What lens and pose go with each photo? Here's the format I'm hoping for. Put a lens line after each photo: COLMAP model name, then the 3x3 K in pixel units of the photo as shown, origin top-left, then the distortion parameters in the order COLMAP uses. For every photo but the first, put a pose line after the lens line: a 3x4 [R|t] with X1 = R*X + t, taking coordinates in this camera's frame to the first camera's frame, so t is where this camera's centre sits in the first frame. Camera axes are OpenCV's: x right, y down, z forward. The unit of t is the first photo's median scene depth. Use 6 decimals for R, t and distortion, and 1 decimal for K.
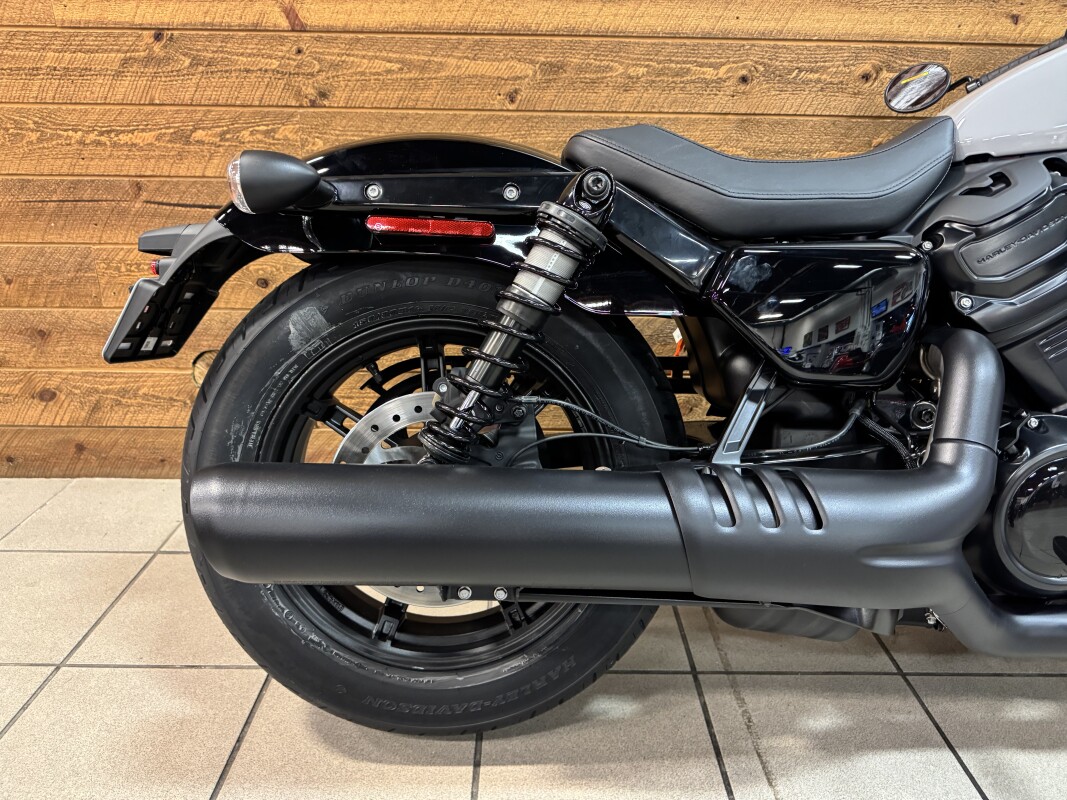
lens RADIAL K [[766.4, 0, 531.7], [0, 766.4, 391.6], [0, 0, 1]] dist [0.001528, 0.000858]
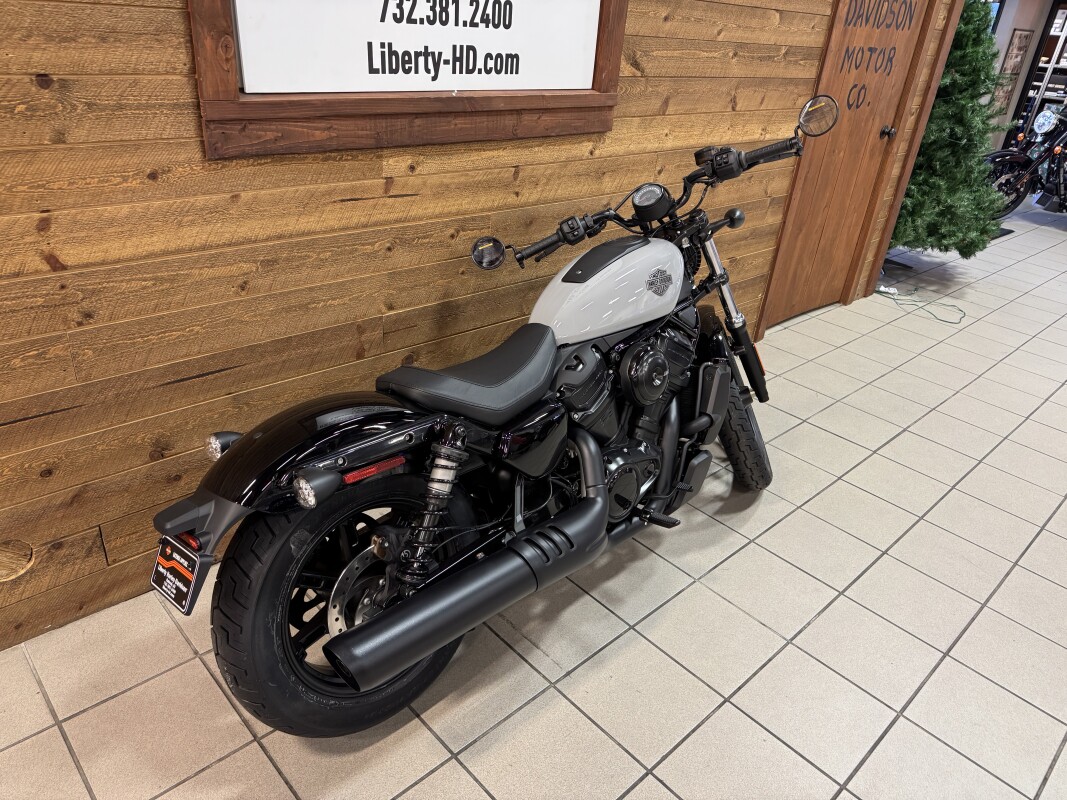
lens RADIAL K [[756.6, 0, 531.9], [0, 756.6, 404.0], [0, 0, 1]] dist [0.092506, -0.131231]
pose [[0.731883, -0.281100, 0.620750, -0.549128], [0.164711, 0.956916, 0.239130, -0.430582], [-0.661225, -0.072771, 0.746650, -0.348863]]
